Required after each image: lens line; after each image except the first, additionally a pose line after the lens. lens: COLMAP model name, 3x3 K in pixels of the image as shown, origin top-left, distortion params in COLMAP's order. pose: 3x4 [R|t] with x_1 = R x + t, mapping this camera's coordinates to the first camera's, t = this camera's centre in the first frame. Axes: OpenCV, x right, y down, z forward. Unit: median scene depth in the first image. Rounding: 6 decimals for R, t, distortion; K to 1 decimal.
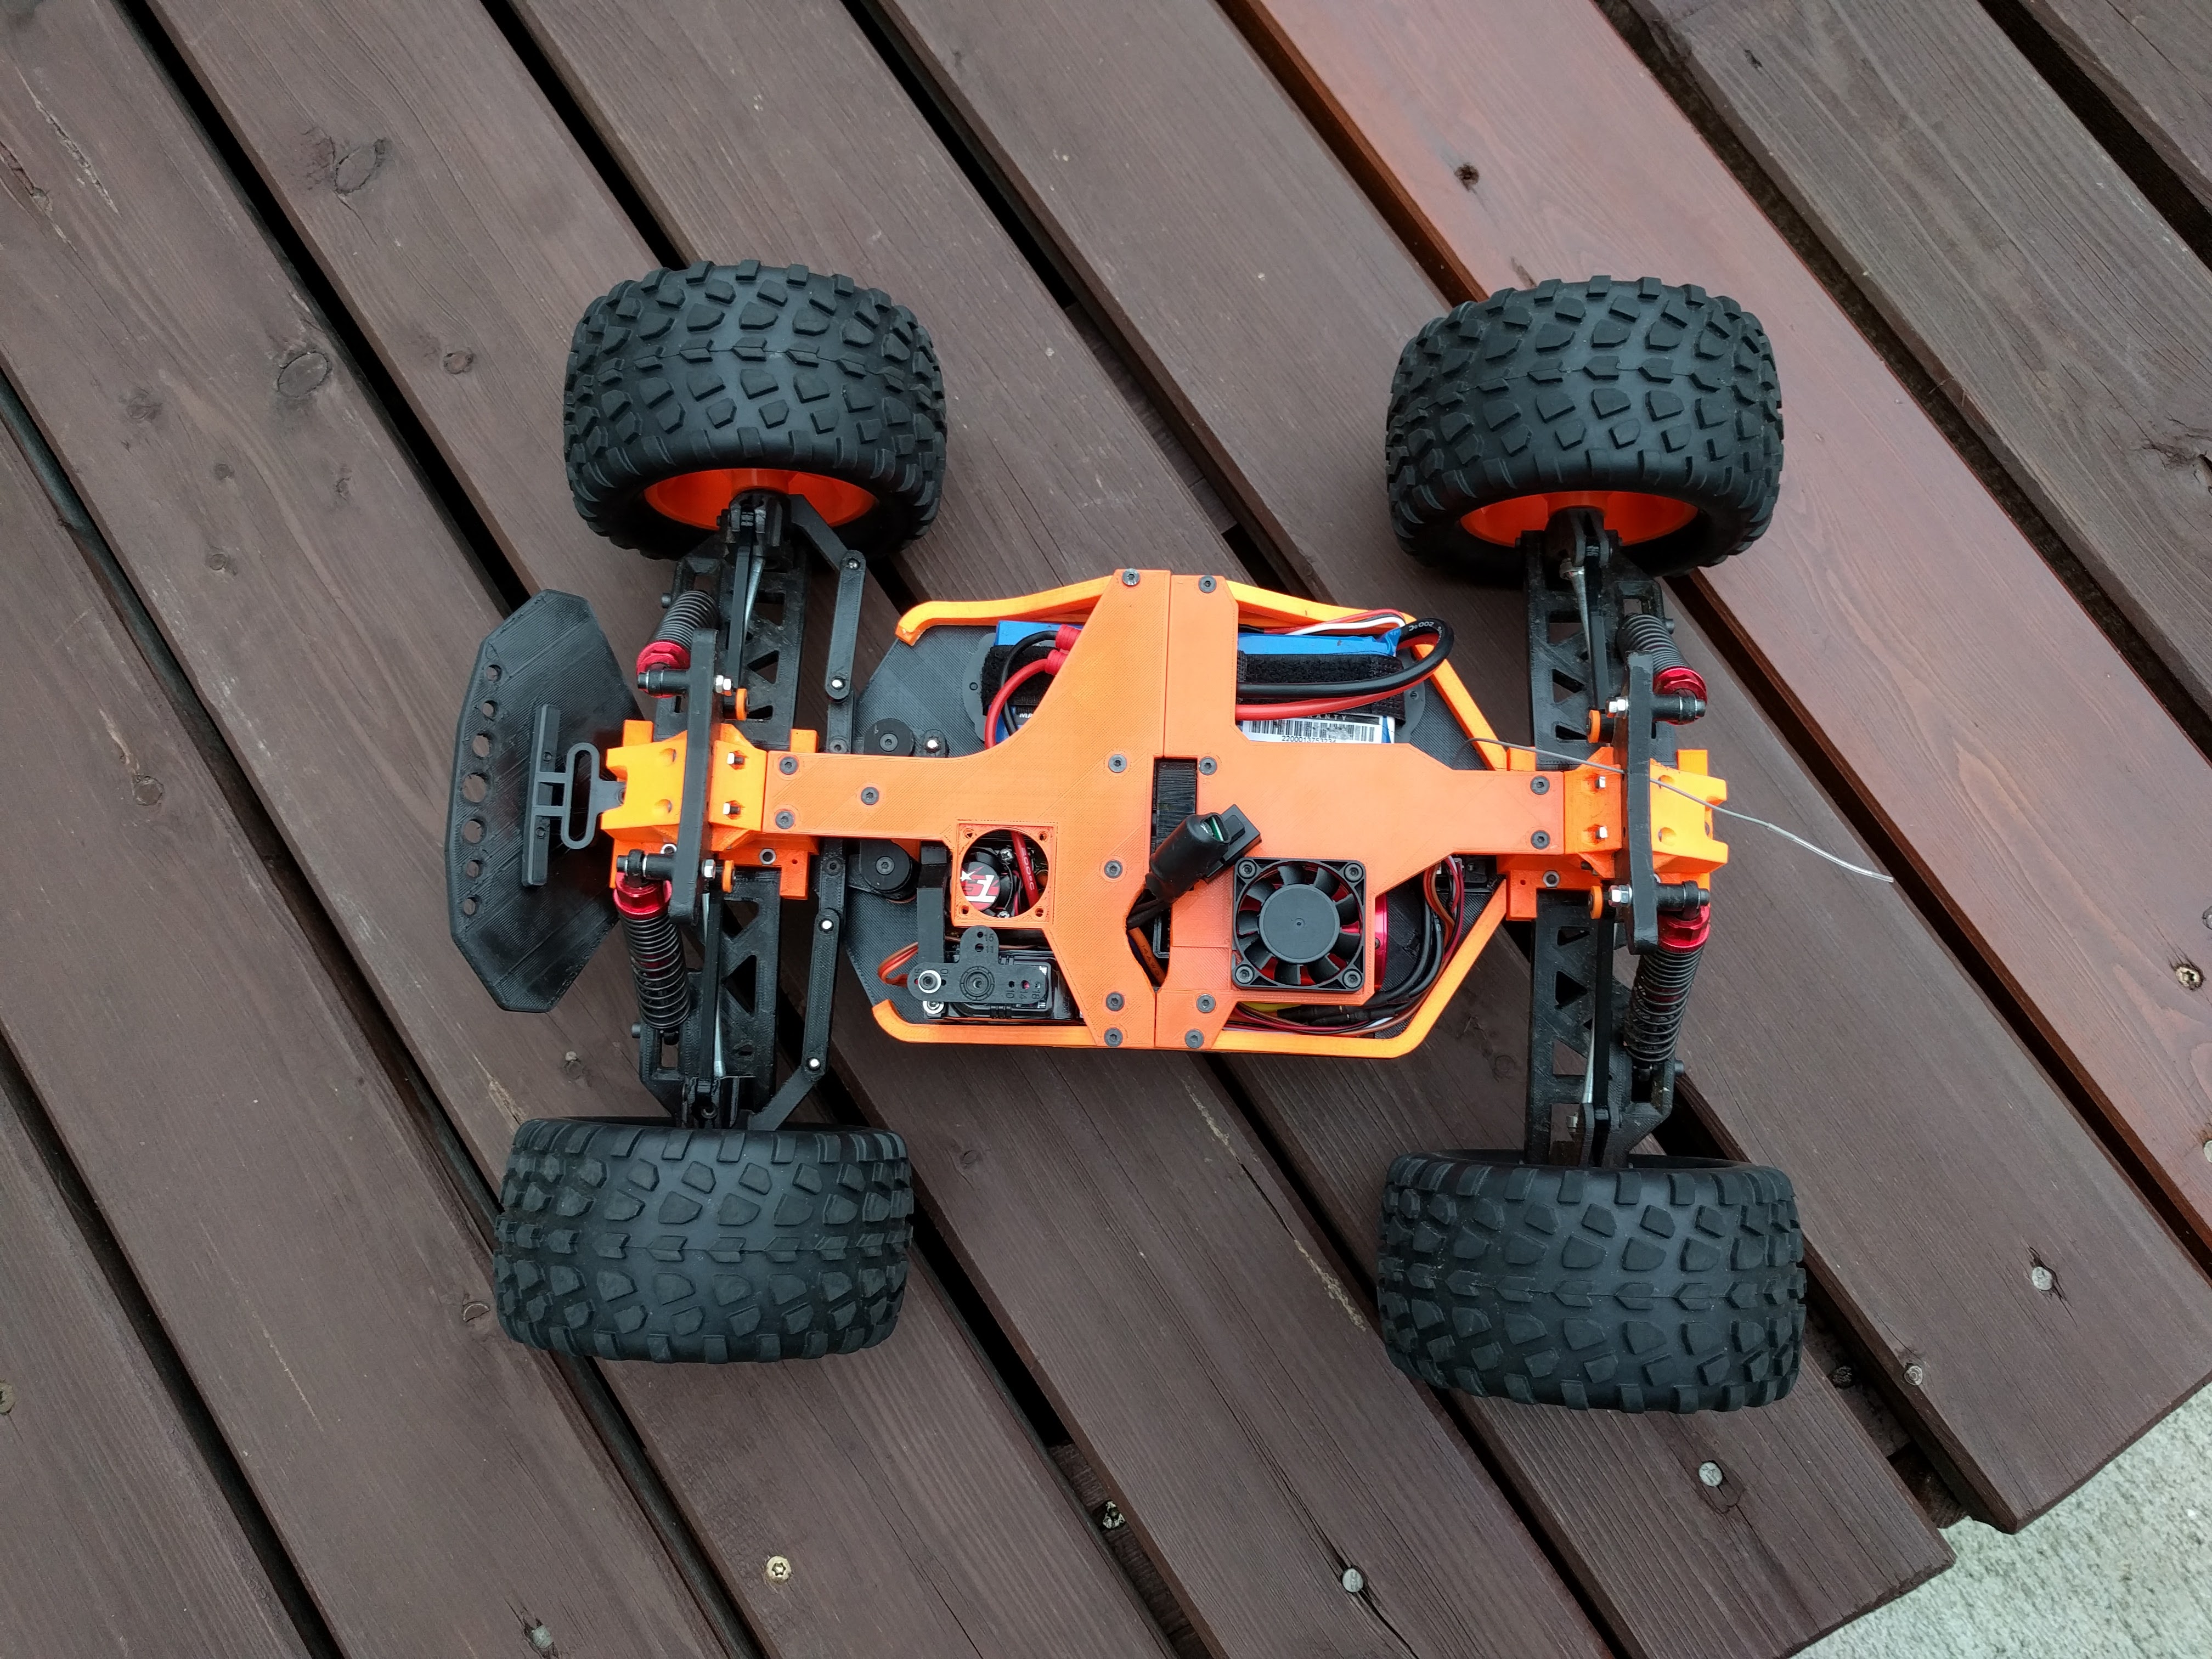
lens RADIAL K [[1683.1, 0, 1106.0], [0, 1683.1, 829.5], [0, 0, 1]] dist [0.001265, 0.000170]
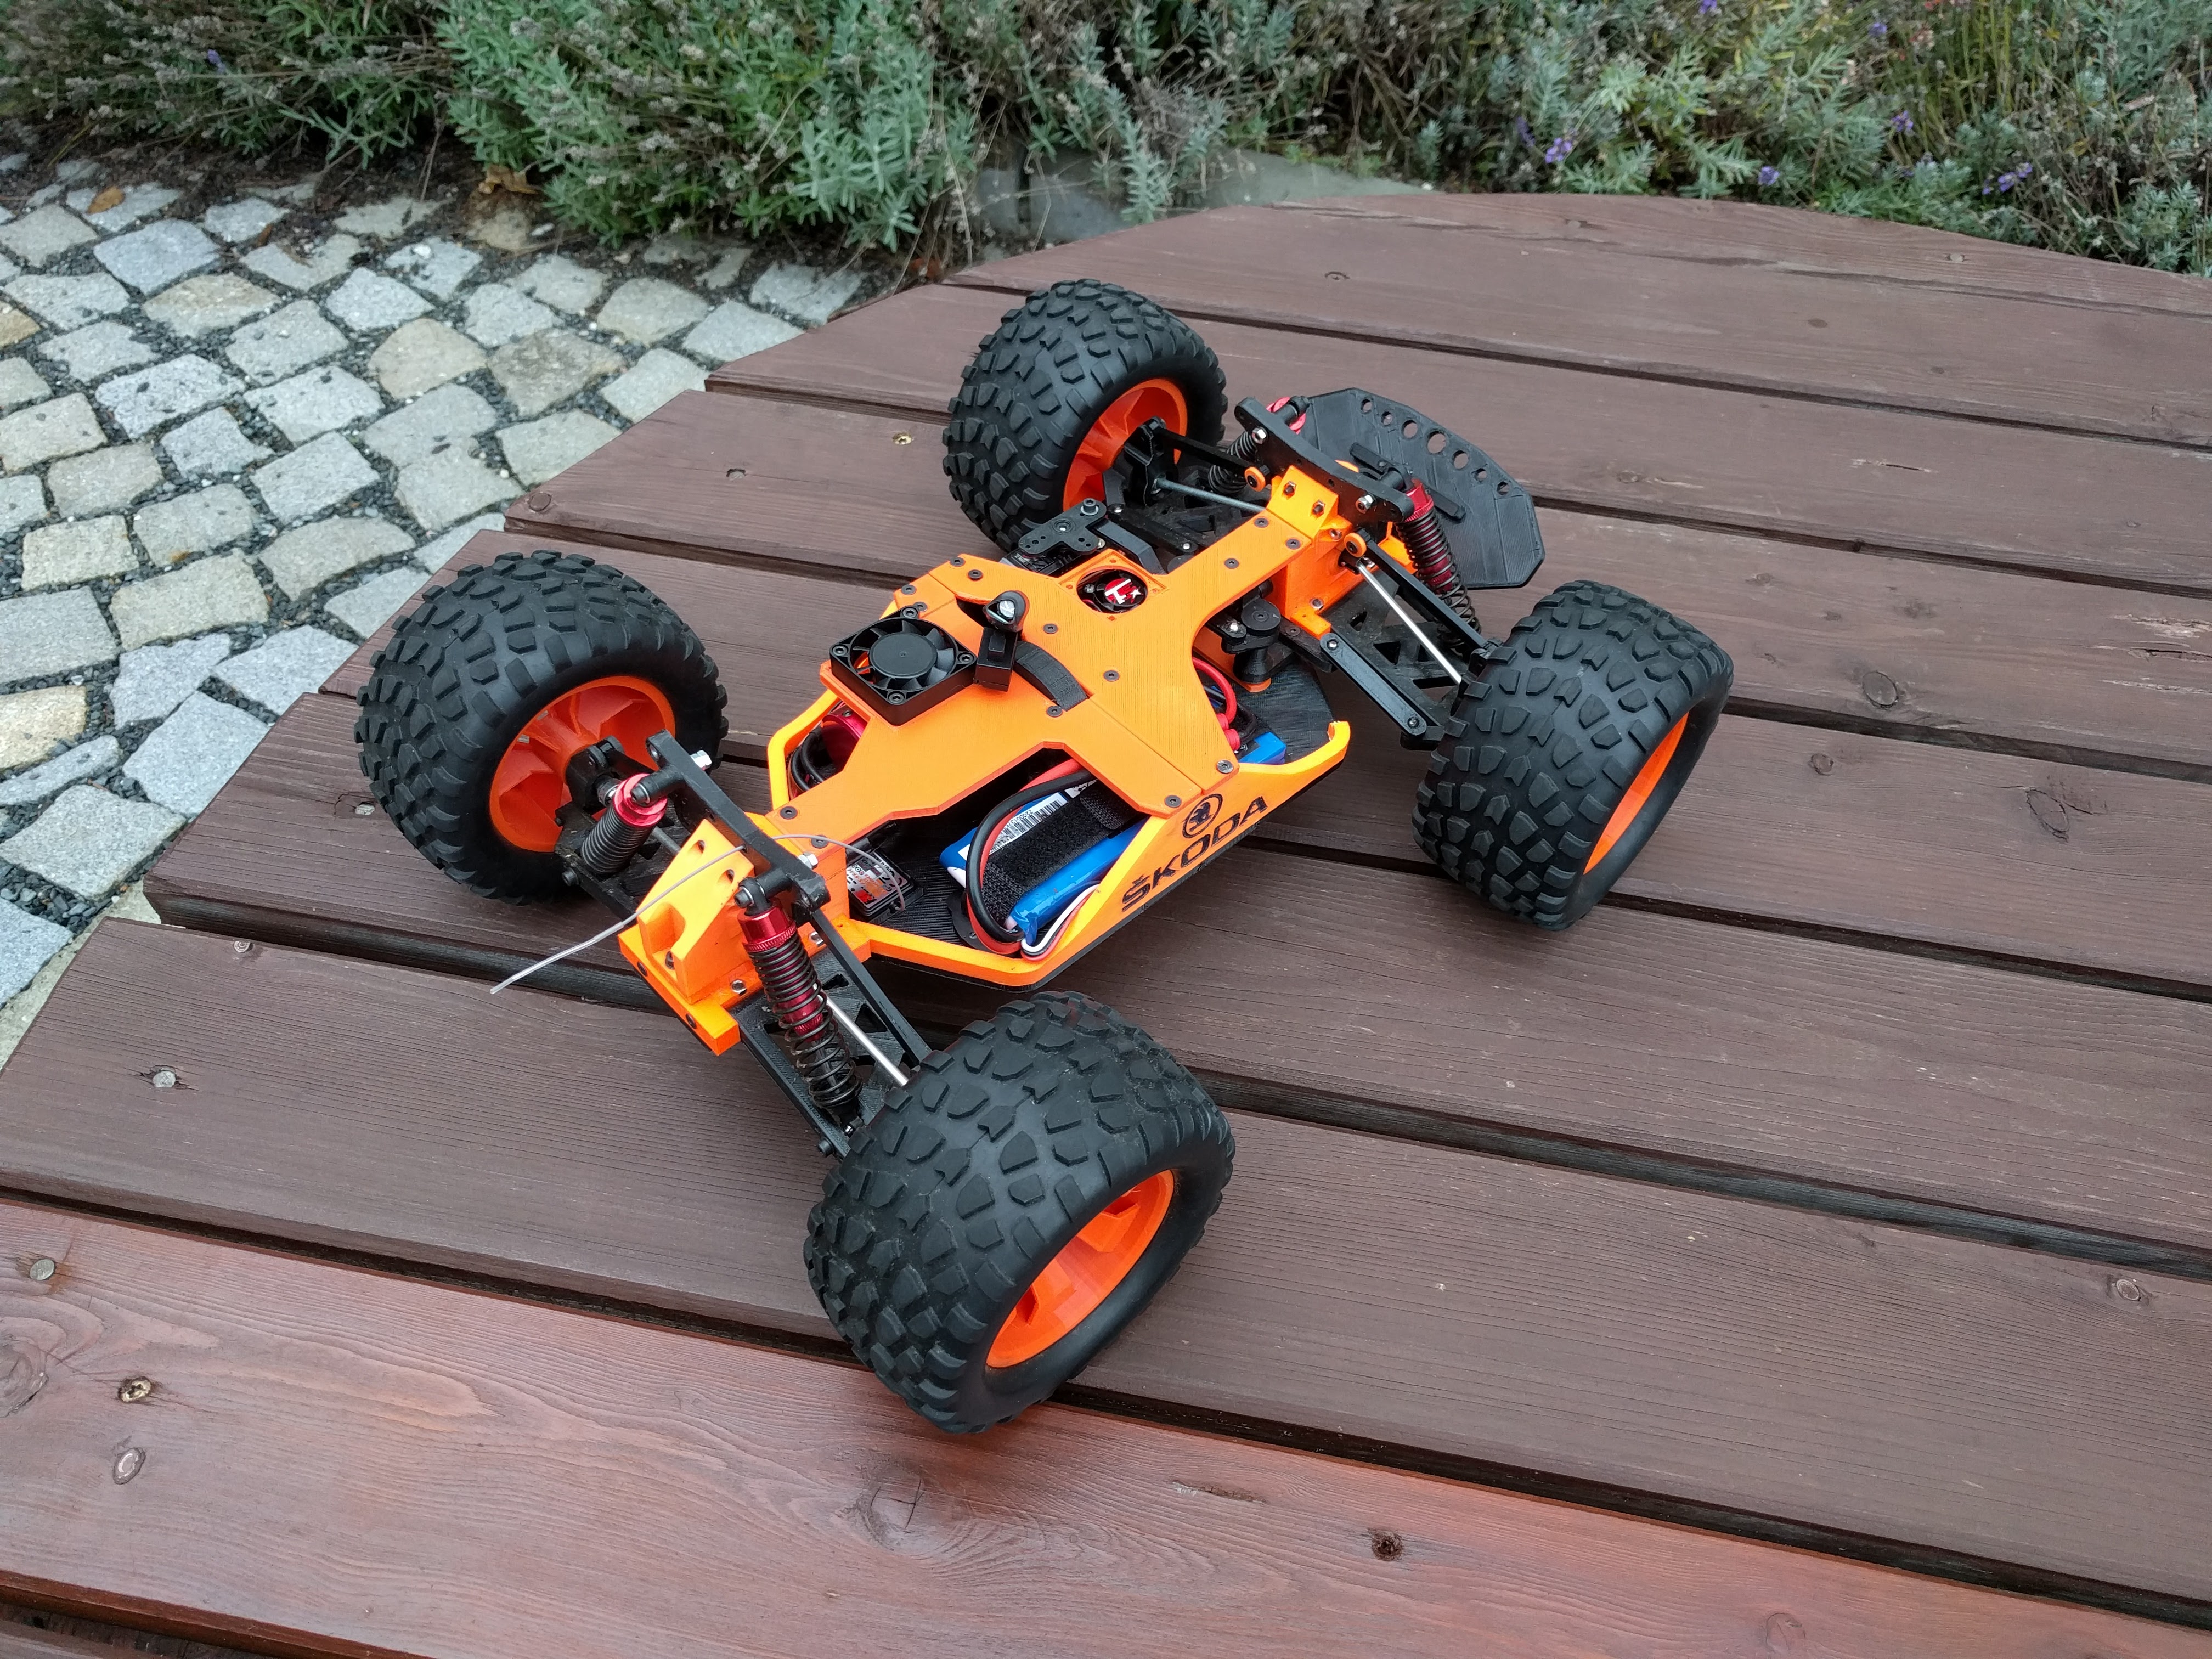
lens RADIAL K [[1683.1, 0, 1106.0], [0, 1683.1, 829.5], [0, 0, 1]] dist [0.001265, 0.000170]
pose [[-0.699978, 0.554439, -0.450143, 0.537789], [-0.706200, -0.443494, 0.551901, -0.658734], [0.106360, 0.704209, 0.701981, 0.227179]]
